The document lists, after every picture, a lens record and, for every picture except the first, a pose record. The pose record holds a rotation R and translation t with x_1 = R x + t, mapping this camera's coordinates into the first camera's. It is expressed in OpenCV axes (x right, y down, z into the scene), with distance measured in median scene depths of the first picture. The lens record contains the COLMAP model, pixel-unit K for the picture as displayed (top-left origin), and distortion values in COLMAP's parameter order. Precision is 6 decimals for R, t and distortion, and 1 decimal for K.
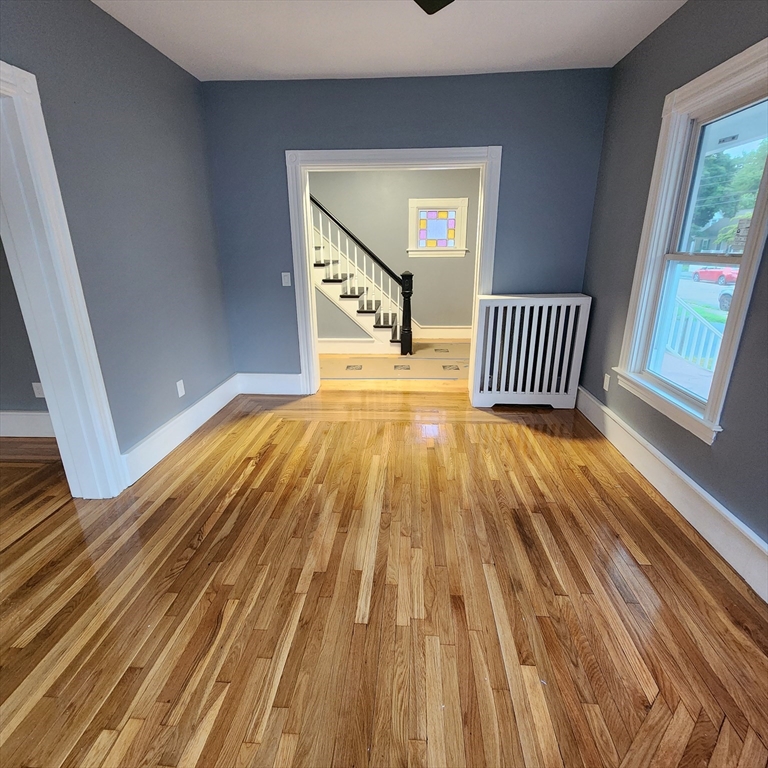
lens RADIAL K [[424.5, 0, 383.7], [0, 424.5, 382.8], [0, 0, 1]] dist [0.004276, 0.000578]
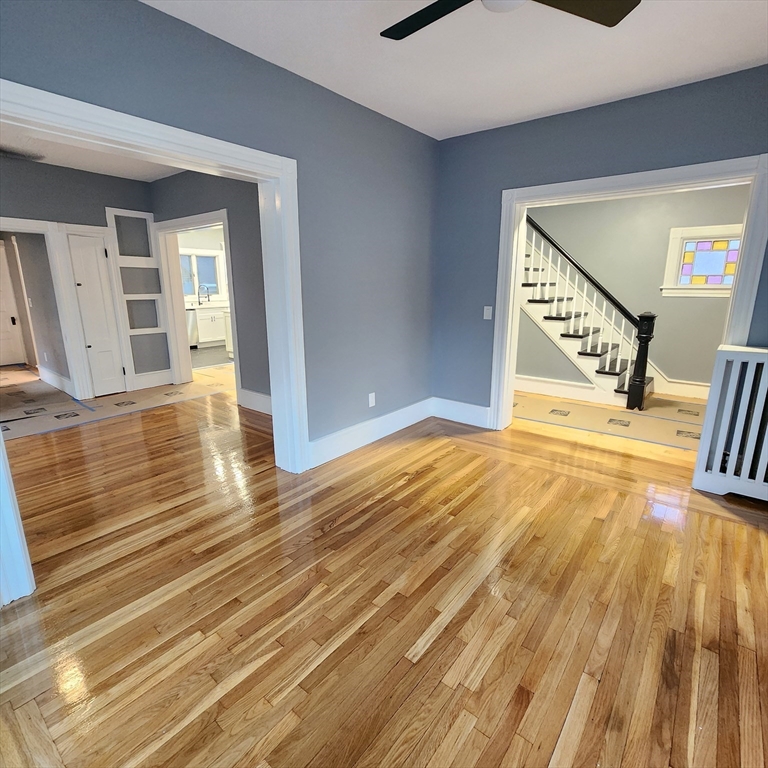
lens RADIAL K [[424.5, 0, 383.1], [0, 424.5, 382.8], [0, 0, 1]] dist [0.004276, 0.000578]
pose [[0.817461, 0.139402, -0.558861, 0.234236], [-0.185770, 0.982230, -0.026724, -0.008198], [0.545204, 0.125666, 0.828831, 0.062050]]
